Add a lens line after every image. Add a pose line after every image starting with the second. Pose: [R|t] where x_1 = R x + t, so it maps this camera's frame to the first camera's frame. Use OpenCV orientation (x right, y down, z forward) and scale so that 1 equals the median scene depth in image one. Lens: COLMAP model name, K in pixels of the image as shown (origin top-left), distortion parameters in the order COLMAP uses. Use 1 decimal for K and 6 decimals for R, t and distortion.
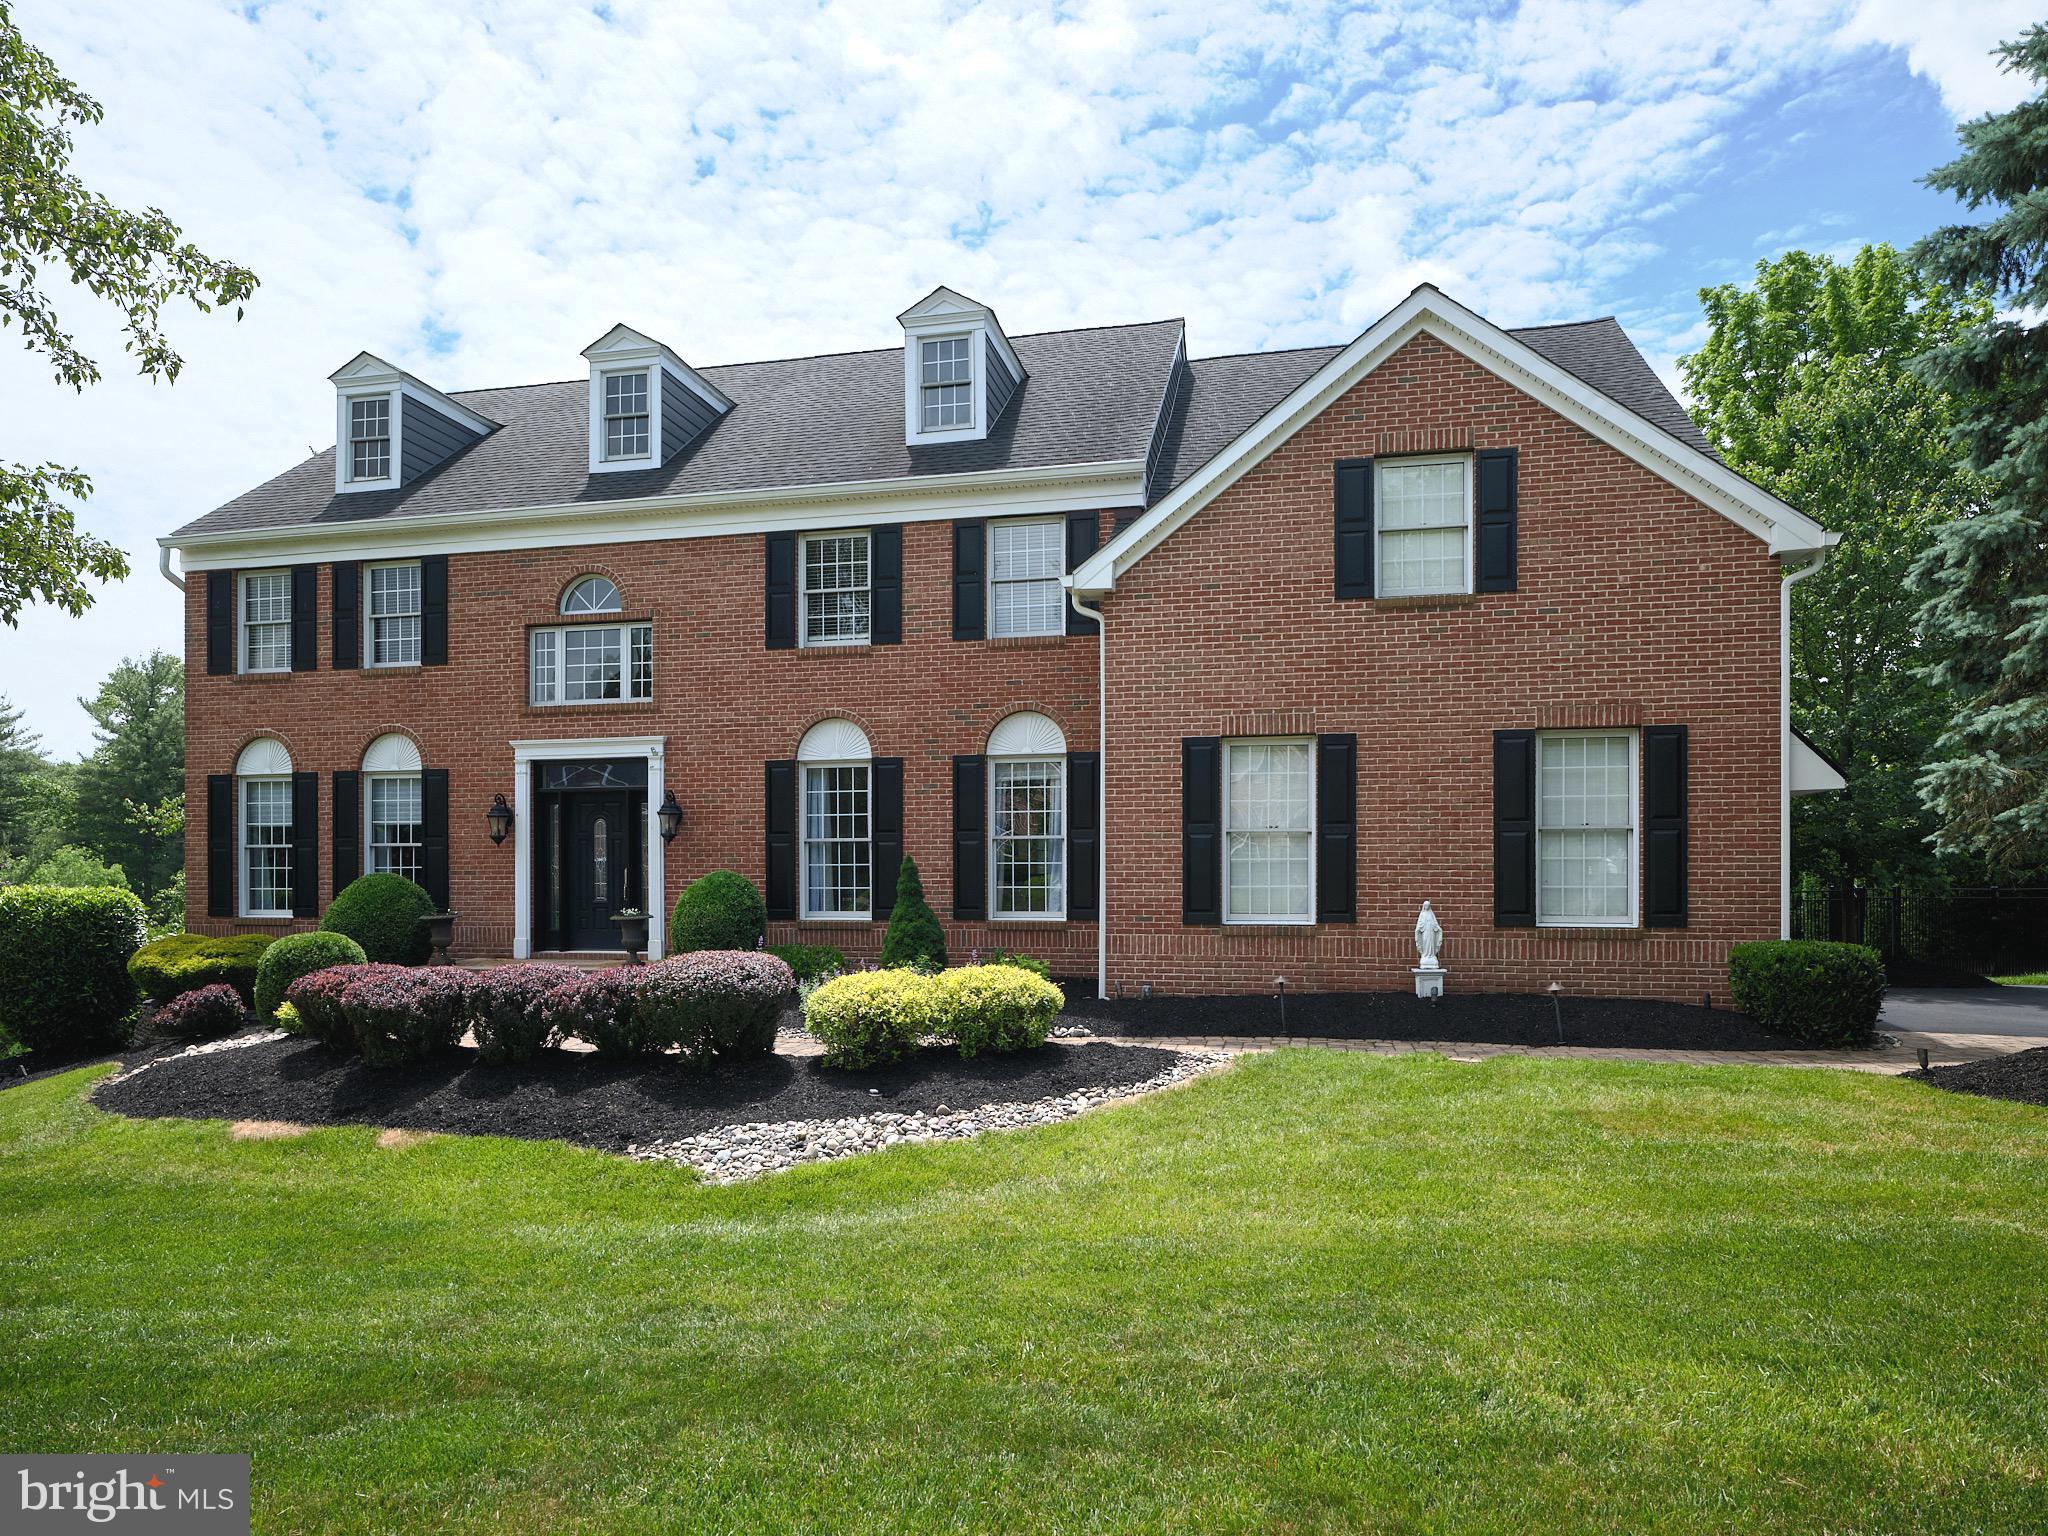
lens RADIAL K [[1387.5, 0, 1023.4], [0, 1387.5, 923.9], [0, 0, 1]] dist [-0.001341, 0.001277]
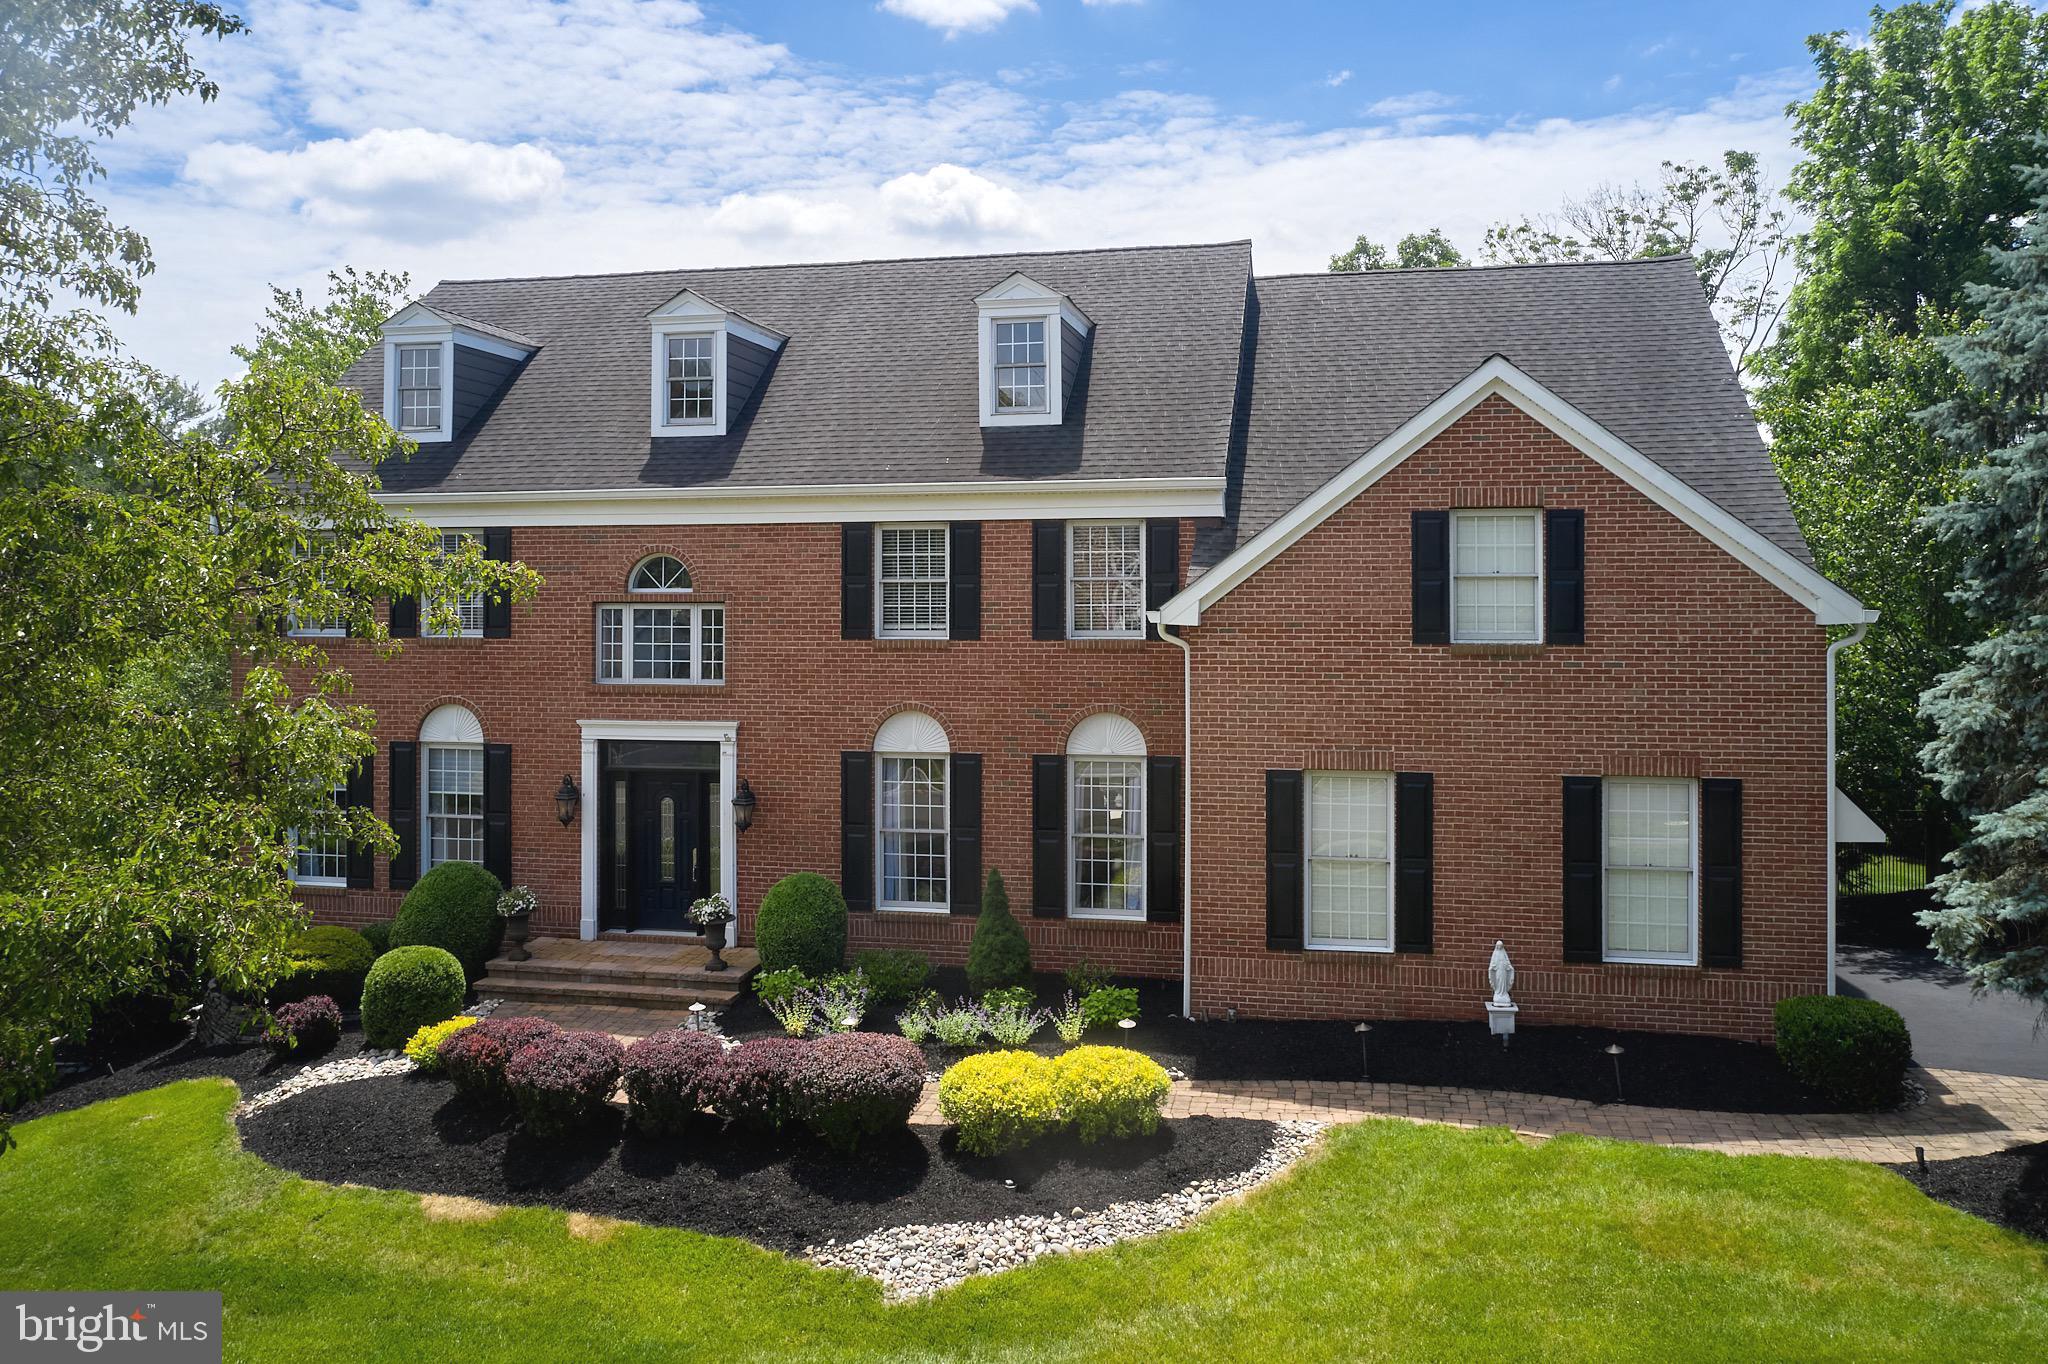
lens RADIAL K [[1766.9, 0, 1025.7], [0, 1766.9, 614.3], [0, 0, 1]] dist [-0.033182, 0.009963]
pose [[0.999904, -0.000102, 0.013834, -0.081356], [0.000225, 0.999961, -0.008863, -0.233961], [-0.013833, 0.008866, 0.999865, -0.310231]]
